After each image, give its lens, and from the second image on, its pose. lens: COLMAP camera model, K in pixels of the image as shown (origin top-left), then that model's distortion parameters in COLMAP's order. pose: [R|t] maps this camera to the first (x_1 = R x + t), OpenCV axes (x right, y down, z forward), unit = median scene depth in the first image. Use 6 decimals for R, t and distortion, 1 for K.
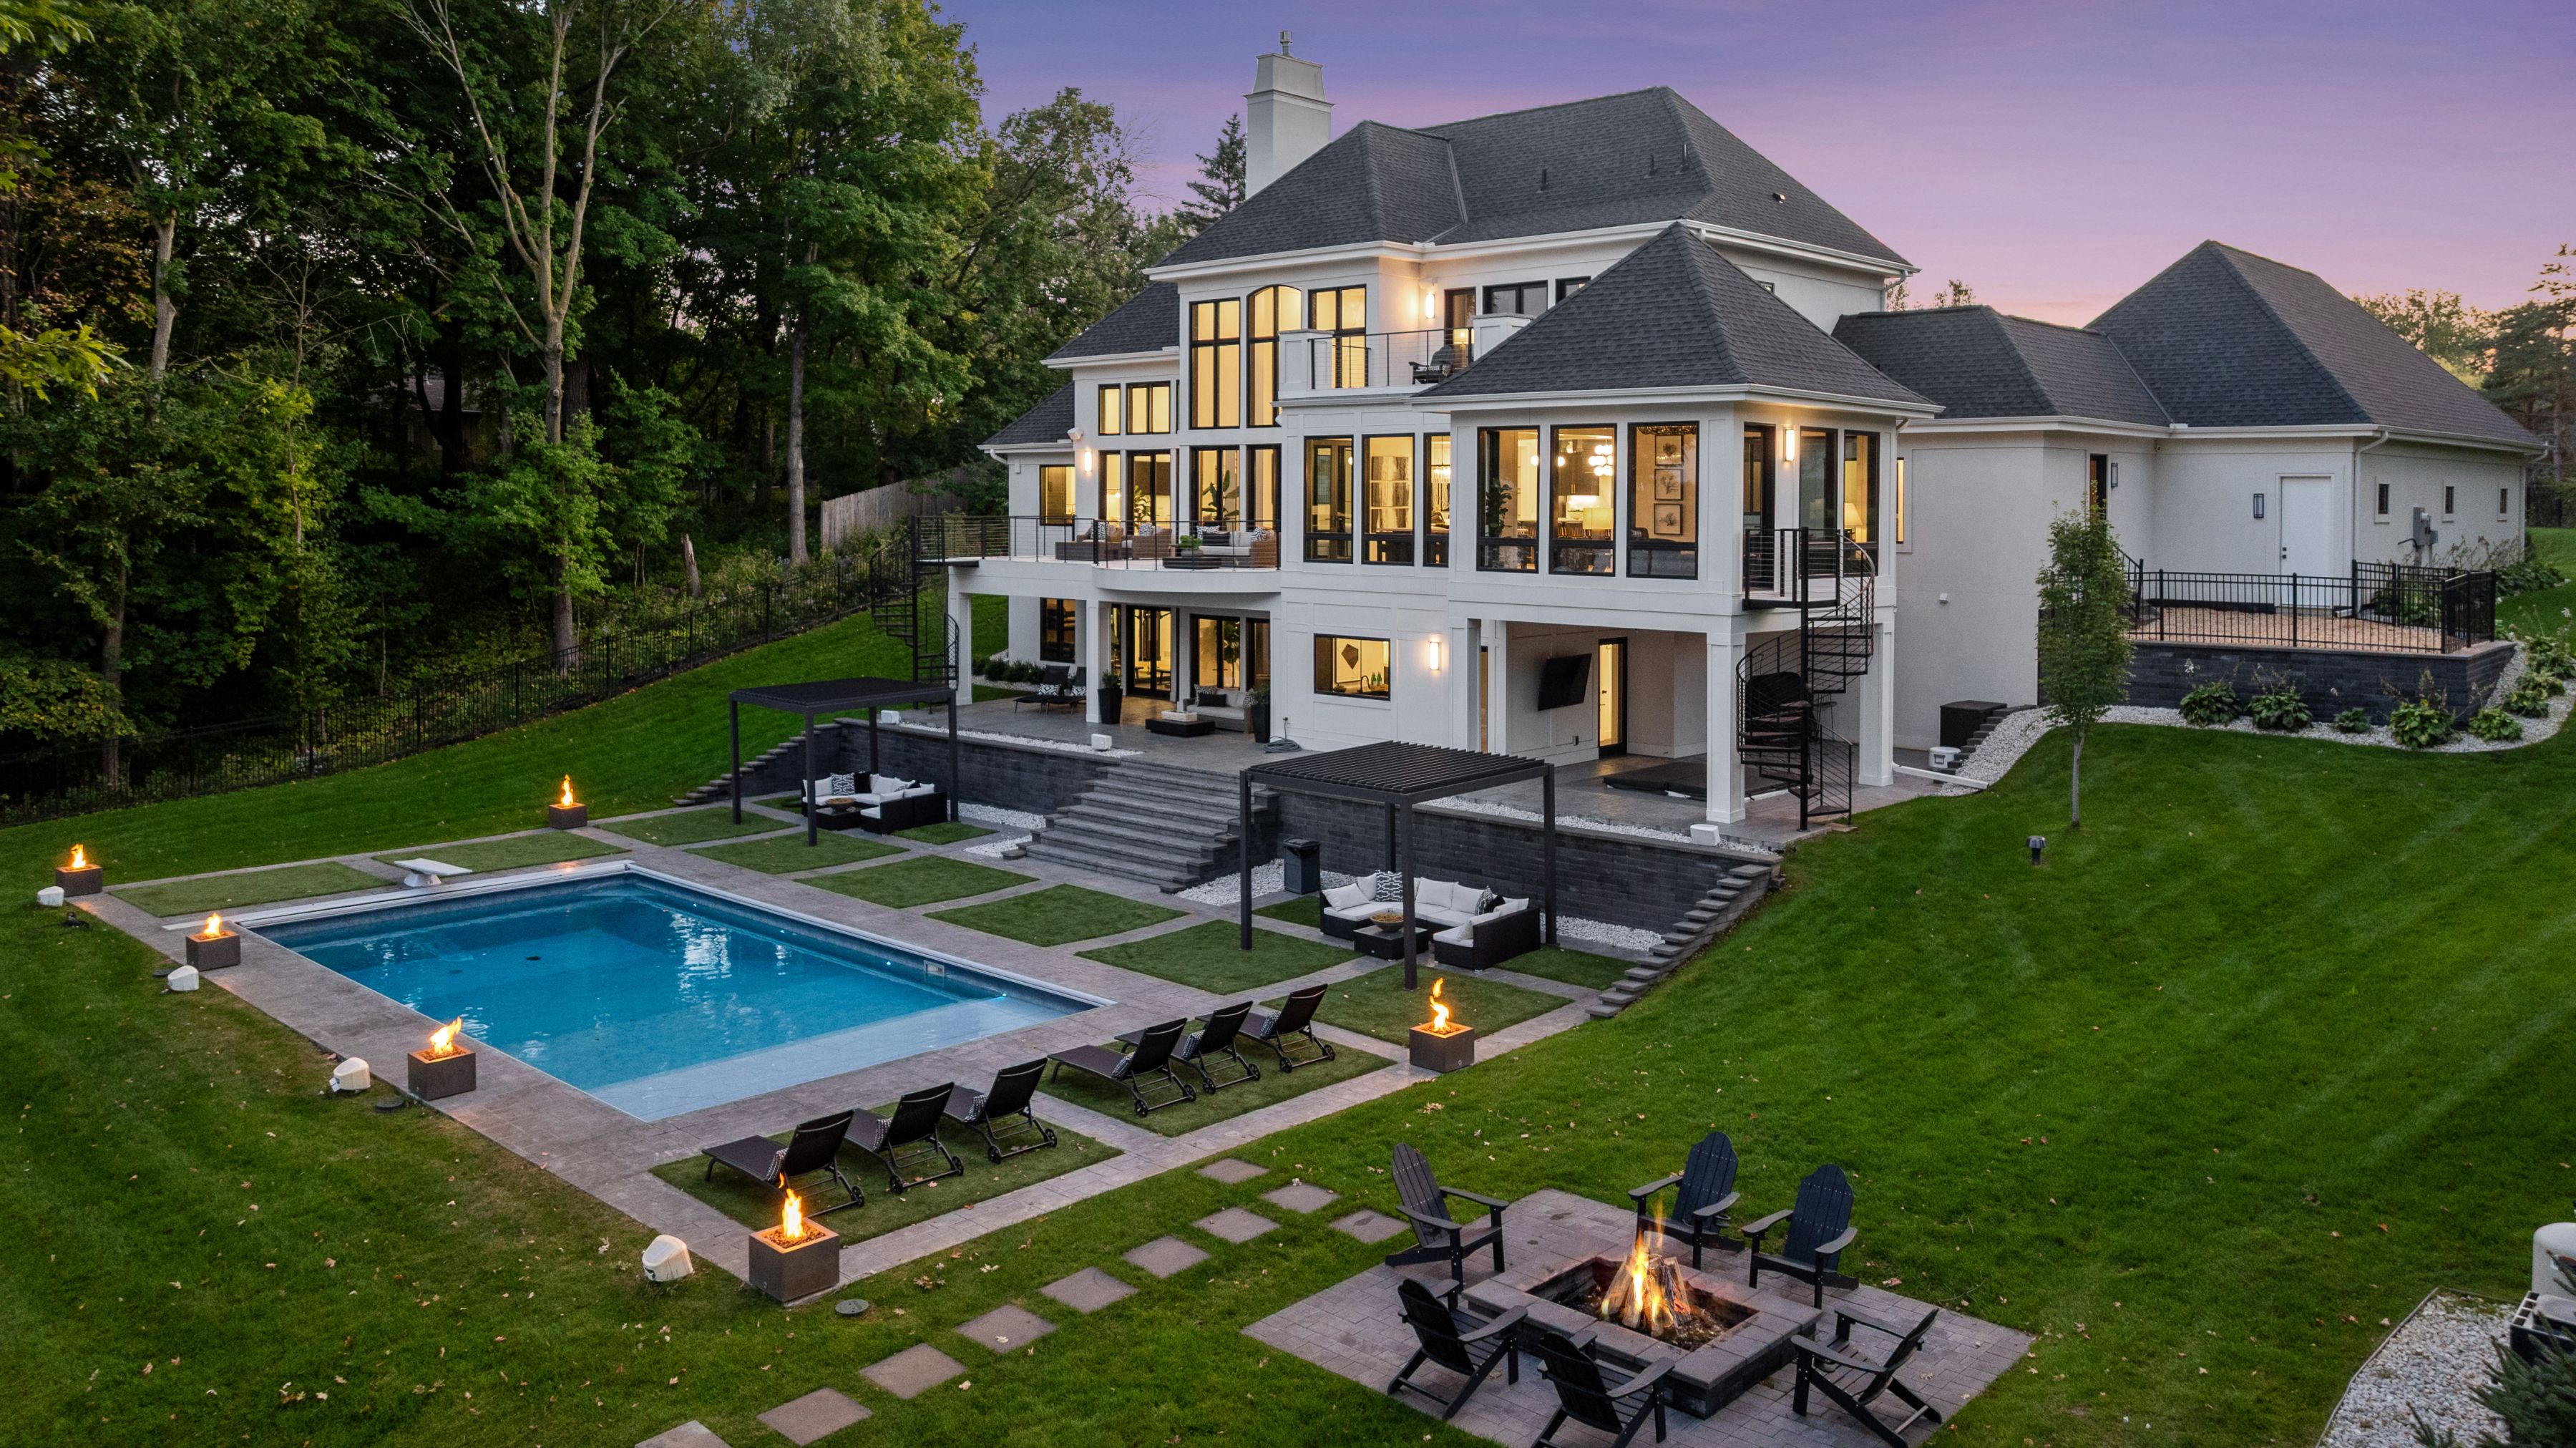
lens RADIAL K [[1837.5, 0, 1288.0], [0, 1837.5, 724.0], [0, 0, 1]] dist [-0.020871, 0.000448]
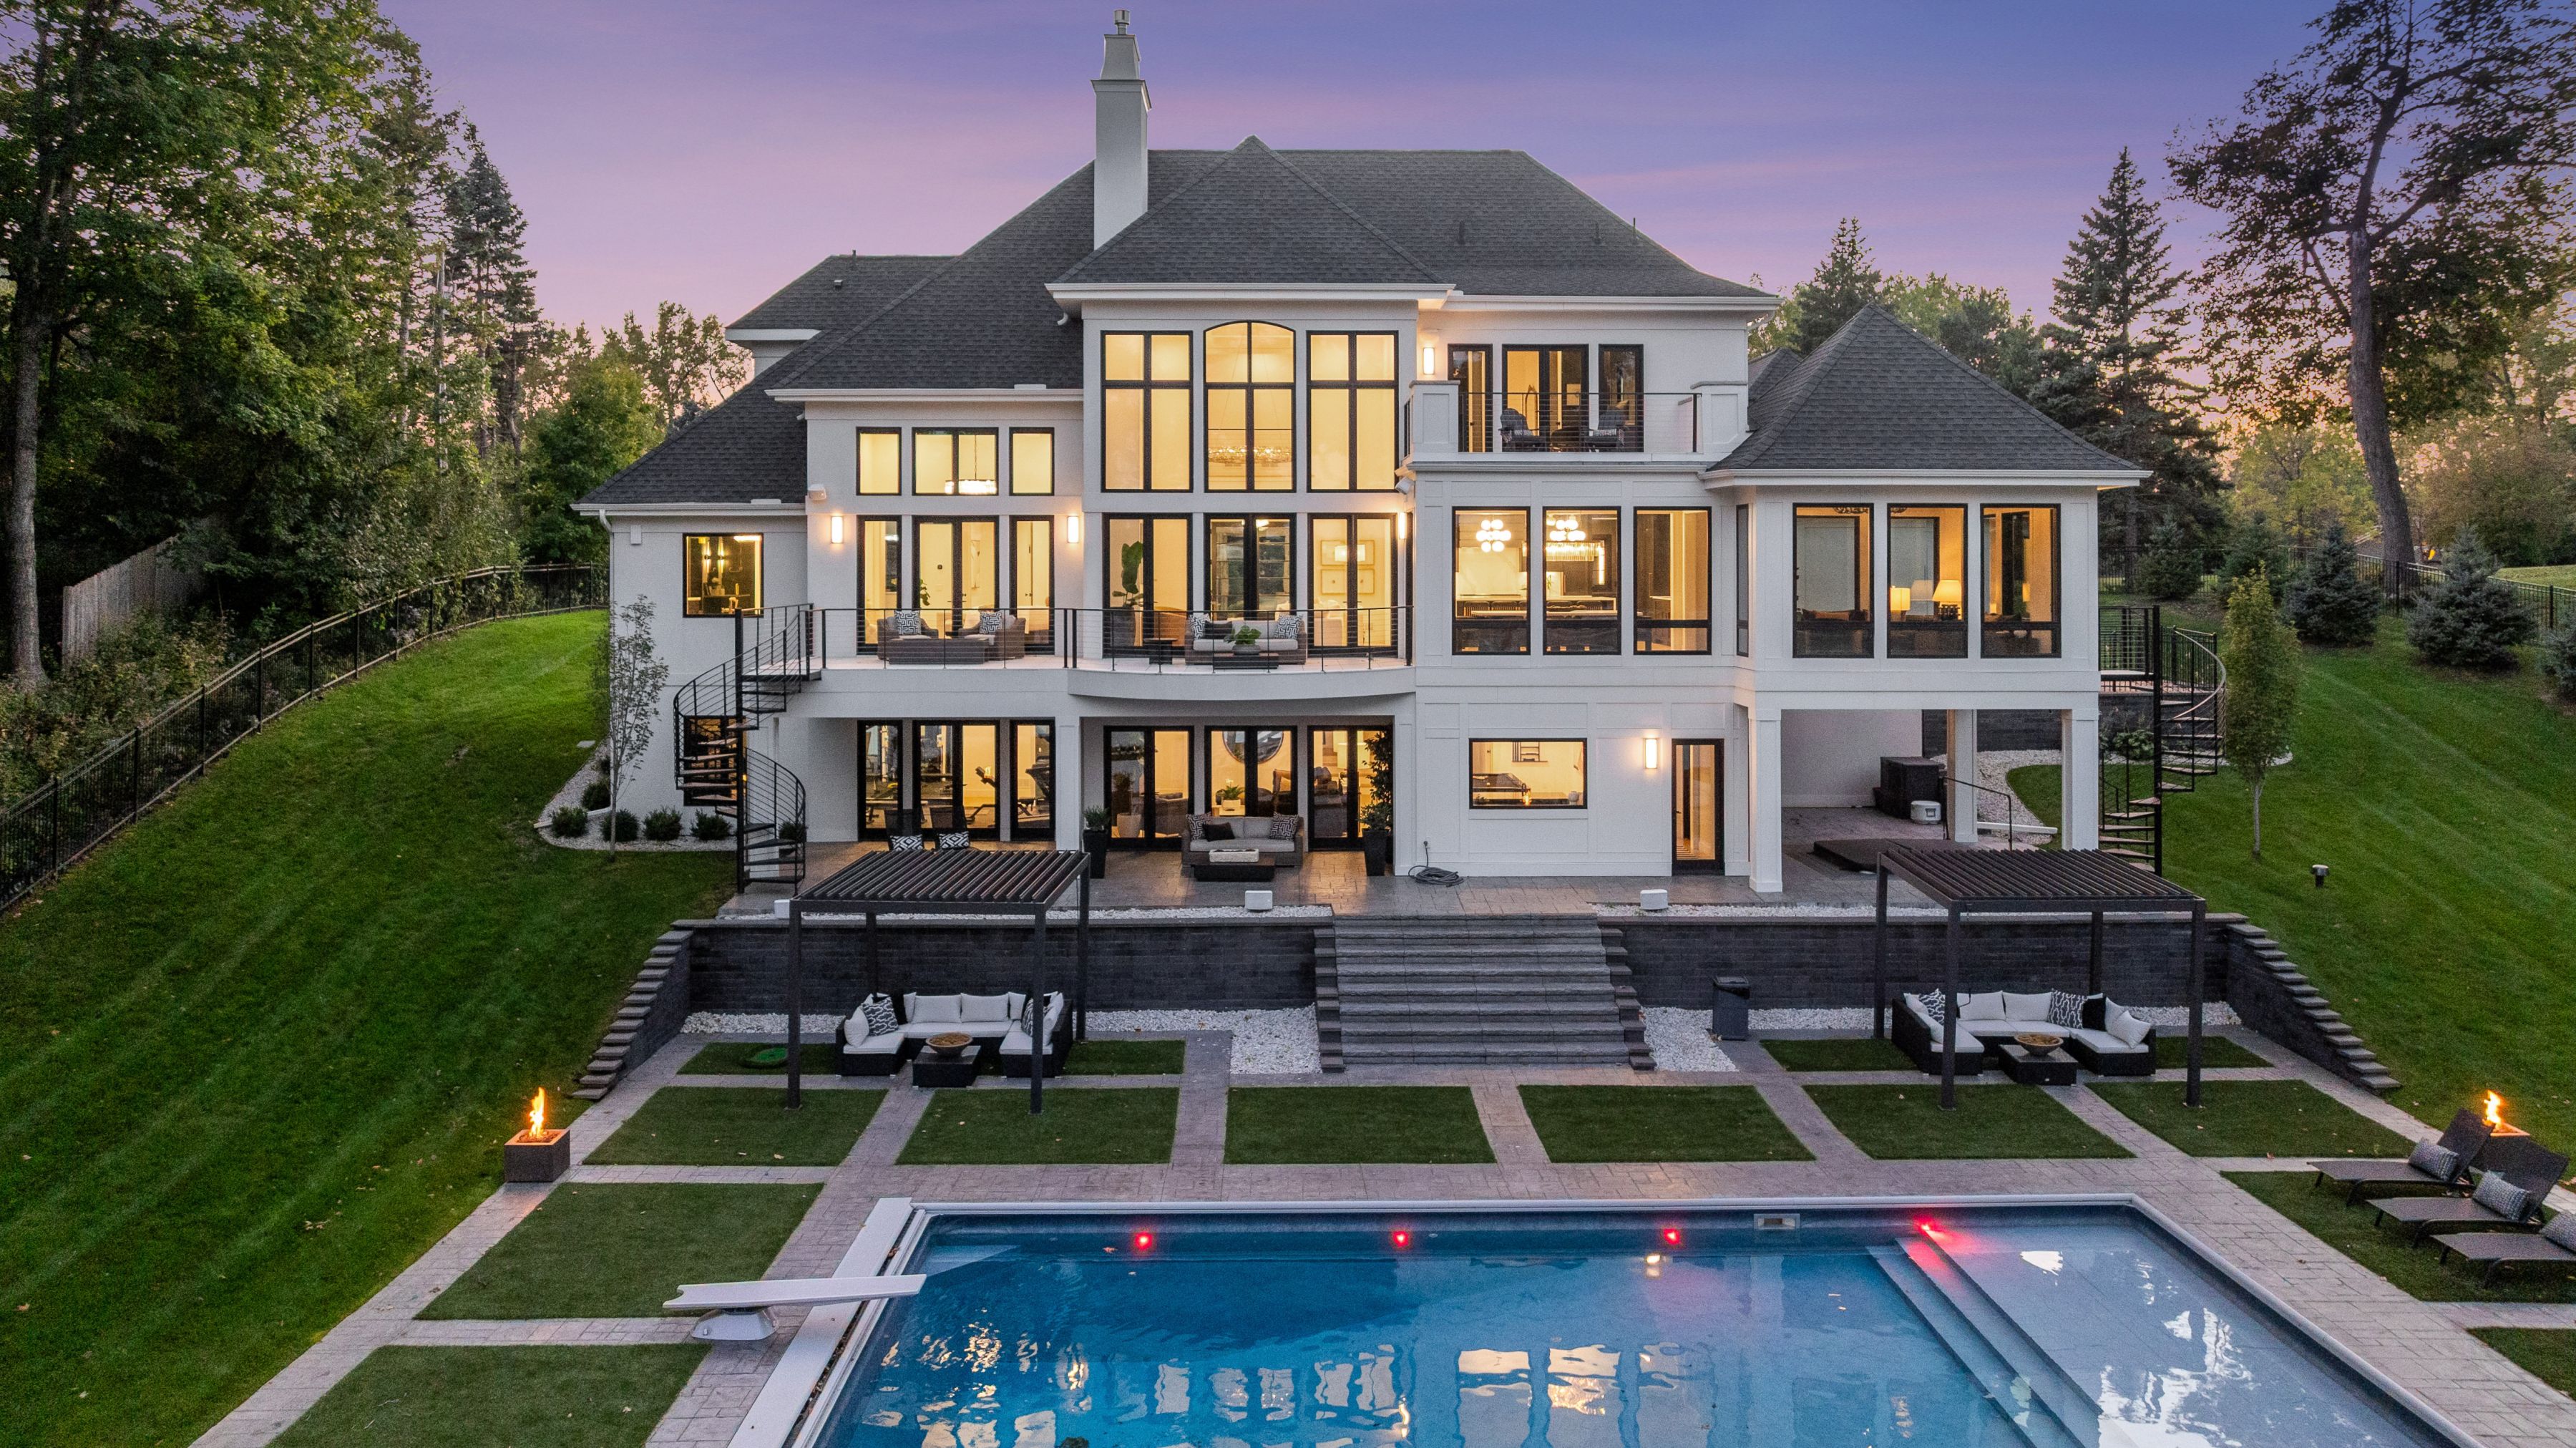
lens RADIAL K [[1837.5, 0, 1288.0], [0, 1837.5, 724.0], [0, 0, 1]] dist [-0.020871, 0.000448]
pose [[0.708984, -0.071110, 0.701630, -0.614353], [0.090393, 0.995860, 0.009590, -0.068680], [-0.699407, 0.056623, 0.712477, 0.432526]]
